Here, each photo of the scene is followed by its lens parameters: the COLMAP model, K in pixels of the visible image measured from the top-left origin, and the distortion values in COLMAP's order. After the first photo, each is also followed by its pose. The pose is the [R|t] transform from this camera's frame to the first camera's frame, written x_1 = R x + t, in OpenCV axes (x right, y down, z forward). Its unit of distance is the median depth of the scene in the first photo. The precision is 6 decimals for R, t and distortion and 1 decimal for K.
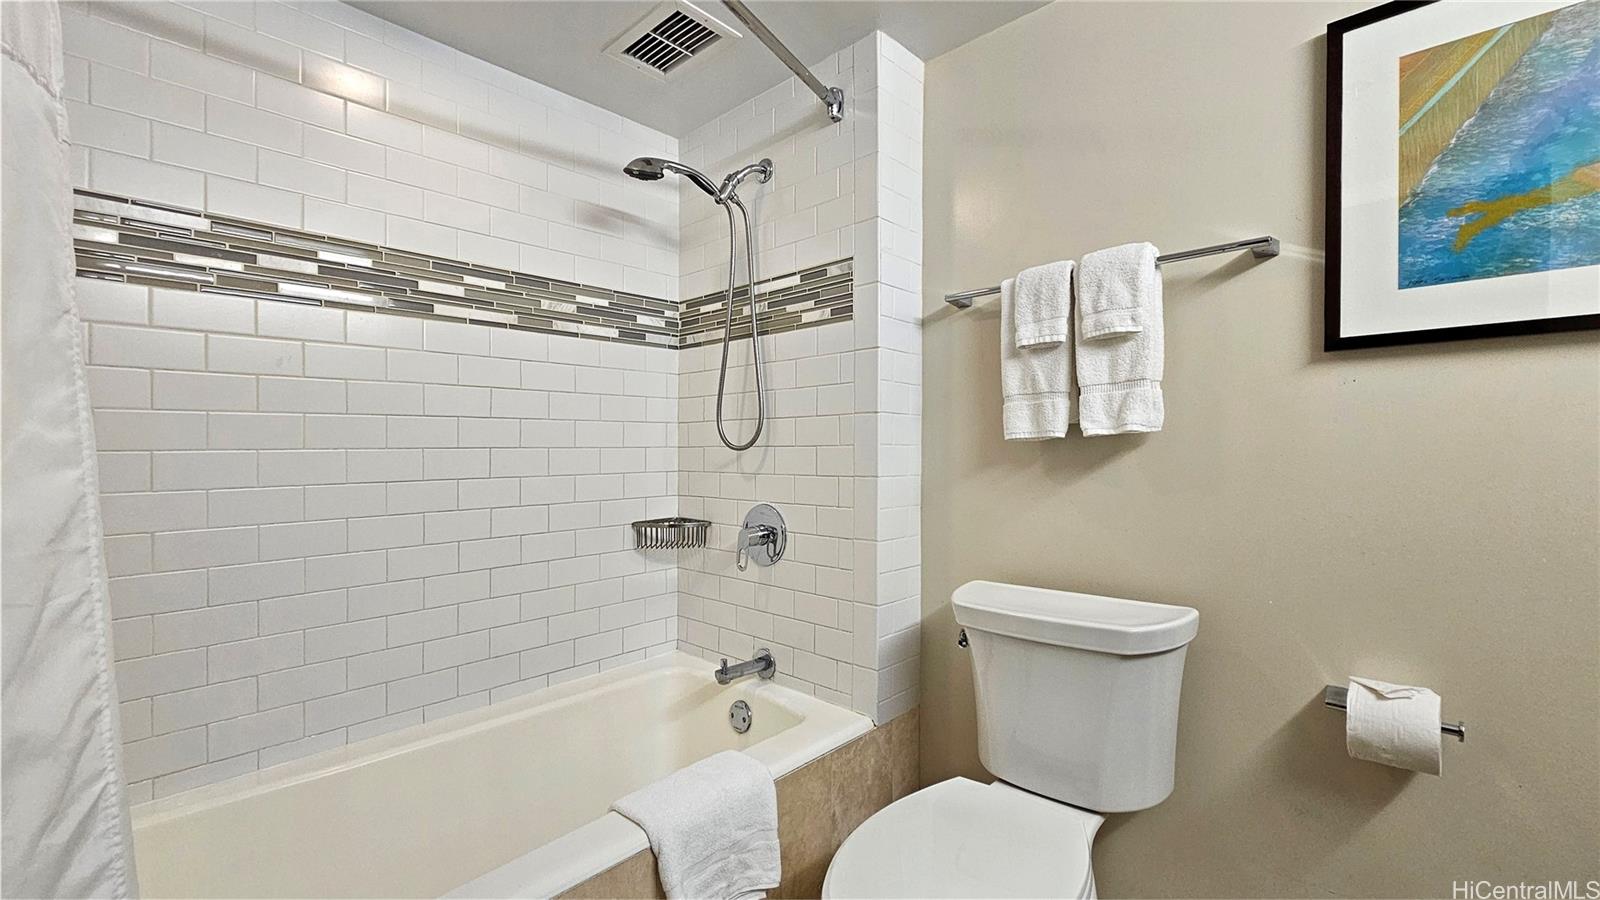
lens RADIAL K [[664.6, 0, 801.1], [0, 664.6, 439.1], [0, 0, 1]] dist [-0.001415, 0.000124]
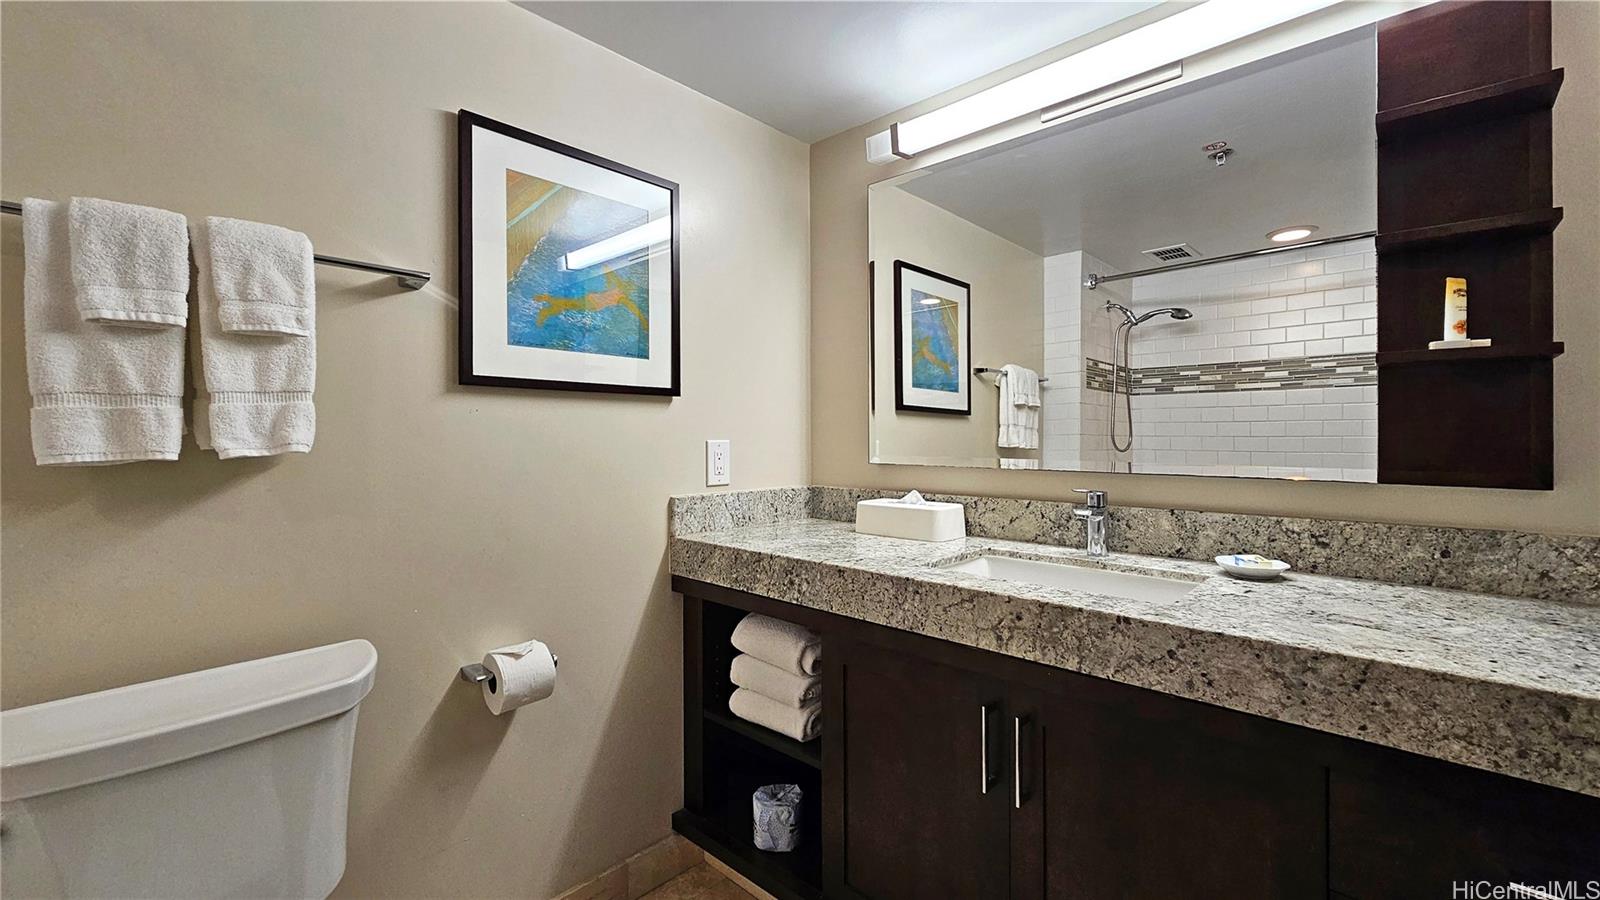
lens RADIAL K [[664.6, 0, 801.1], [0, 664.6, 439.1], [0, 0, 1]] dist [-0.001415, 0.000124]
pose [[-0.012644, 0.011099, 0.999858, -0.348935], [-0.007483, 0.999909, -0.011194, -0.023368], [-0.999892, -0.007623, -0.012559, 0.359653]]
